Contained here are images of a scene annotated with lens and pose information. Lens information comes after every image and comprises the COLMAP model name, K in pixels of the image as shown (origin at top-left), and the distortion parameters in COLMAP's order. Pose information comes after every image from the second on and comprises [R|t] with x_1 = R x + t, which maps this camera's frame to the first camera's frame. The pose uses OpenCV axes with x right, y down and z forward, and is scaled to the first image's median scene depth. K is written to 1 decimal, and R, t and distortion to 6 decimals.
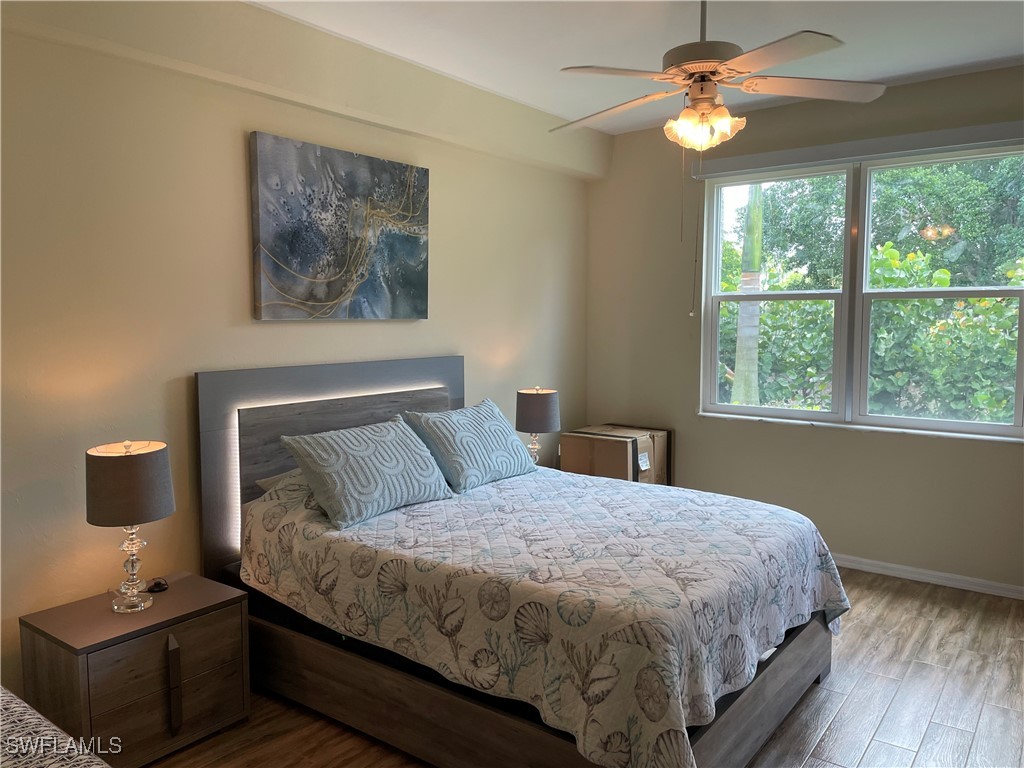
lens RADIAL K [[778.3, 0, 510.6], [0, 778.3, 380.5], [0, 0, 1]] dist [0.099276, -0.129038]
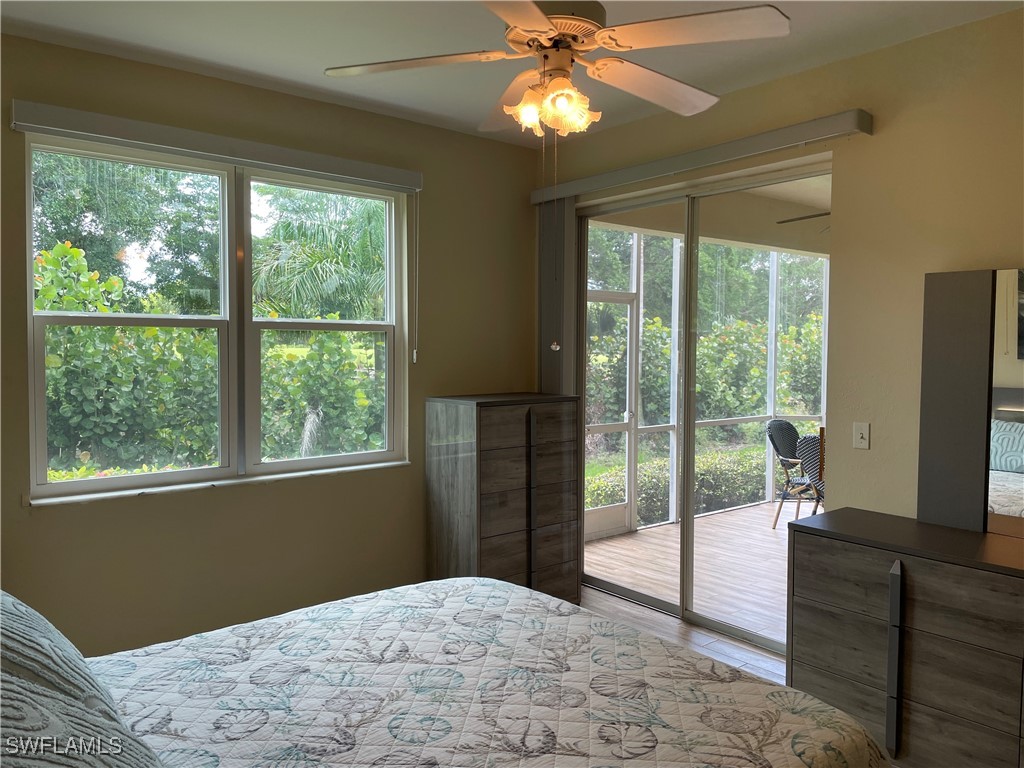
lens RADIAL K [[778.3, 0, 510.6], [0, 778.3, 380.5], [0, 0, 1]] dist [0.099276, -0.129038]
pose [[0.213916, -0.039215, 0.976065, -0.508965], [0.077312, 0.996739, 0.023102, -0.071471], [-0.973788, 0.070520, 0.216250, 0.861940]]
